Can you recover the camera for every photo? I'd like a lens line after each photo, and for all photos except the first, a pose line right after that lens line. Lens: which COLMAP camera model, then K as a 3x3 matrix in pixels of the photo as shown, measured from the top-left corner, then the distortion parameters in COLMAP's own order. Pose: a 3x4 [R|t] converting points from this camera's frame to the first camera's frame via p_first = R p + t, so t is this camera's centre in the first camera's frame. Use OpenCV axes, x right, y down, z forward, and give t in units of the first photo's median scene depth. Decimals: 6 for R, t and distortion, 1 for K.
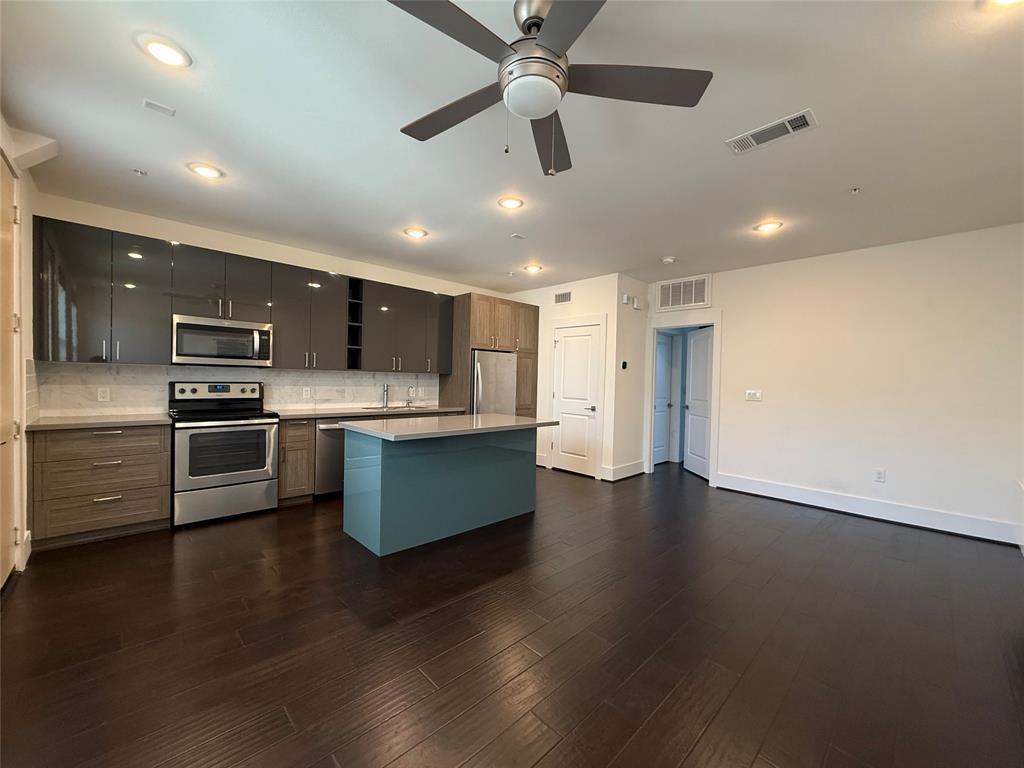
lens RADIAL K [[410.8, 0, 512.6], [0, 410.8, 385.4], [0, 0, 1]] dist [0.003525, -0.000804]
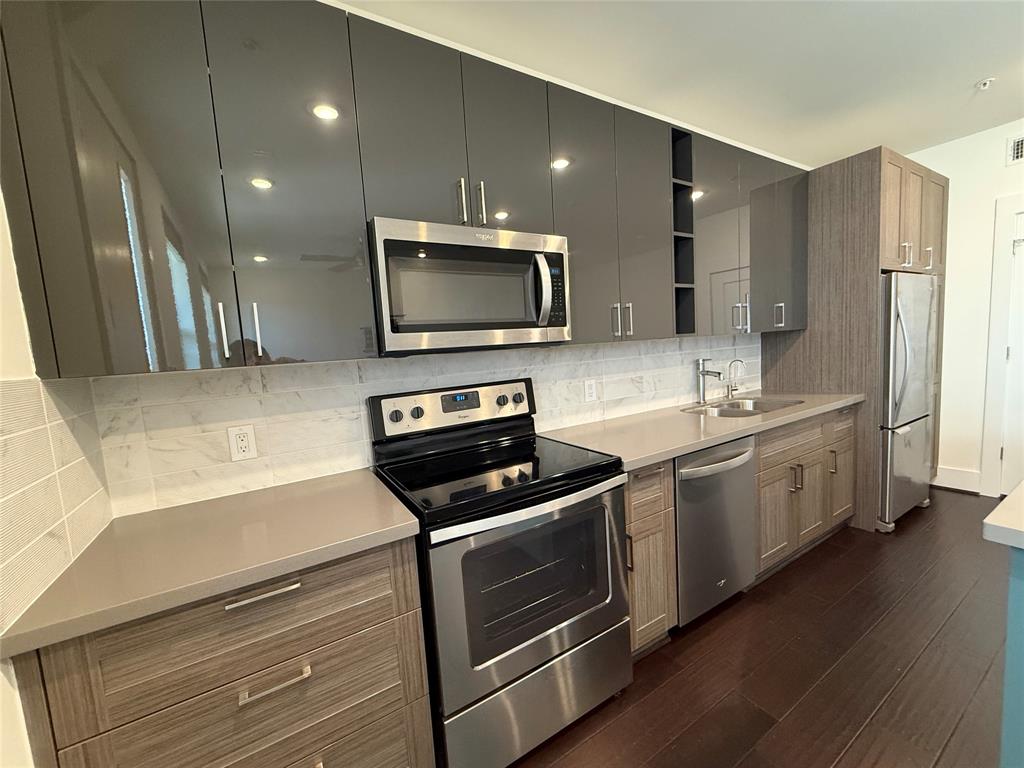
lens RADIAL K [[410.8, 0, 512.8], [0, 410.8, 384.2], [0, 0, 1]] dist [0.003525, -0.000804]
pose [[0.973894, -0.066490, -0.217048, -0.554495], [0.083784, 0.993918, 0.071460, -0.037249], [0.210976, -0.087780, 0.973542, 0.576506]]
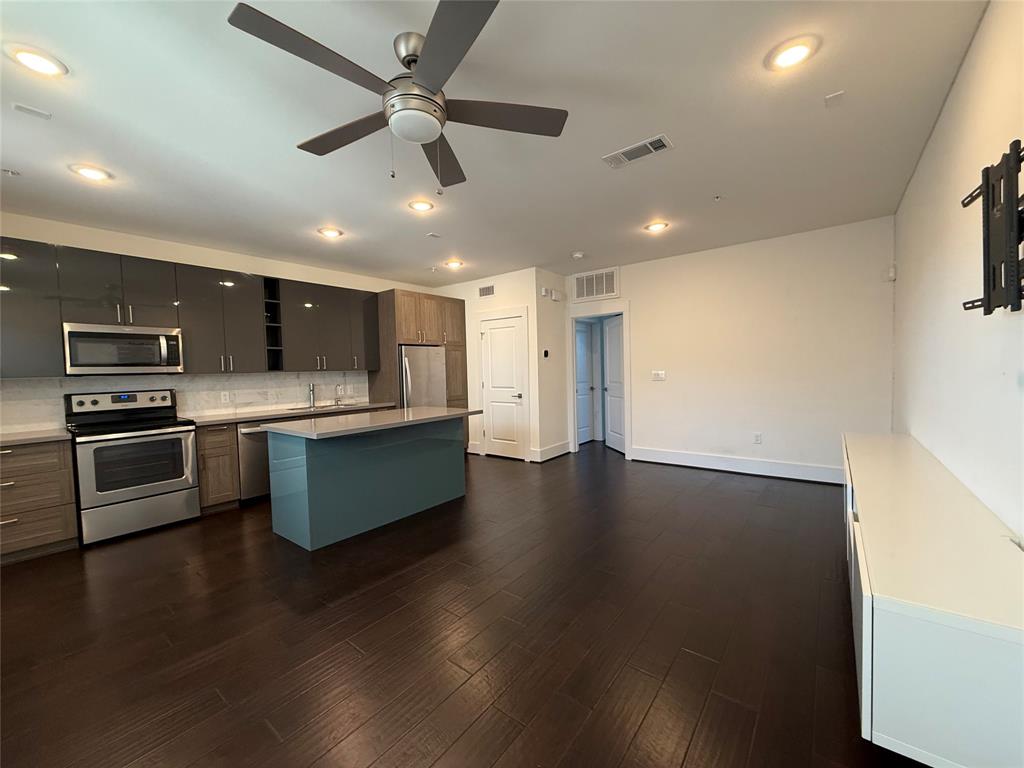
lens RADIAL K [[410.8, 0, 512.0], [0, 410.8, 385.0], [0, 0, 1]] dist [0.003525, -0.000804]
pose [[0.989050, -0.055624, 0.136698, 0.044675], [0.052216, 0.998232, 0.028388, -0.003714], [-0.138035, -0.020940, 0.990206, -0.065228]]
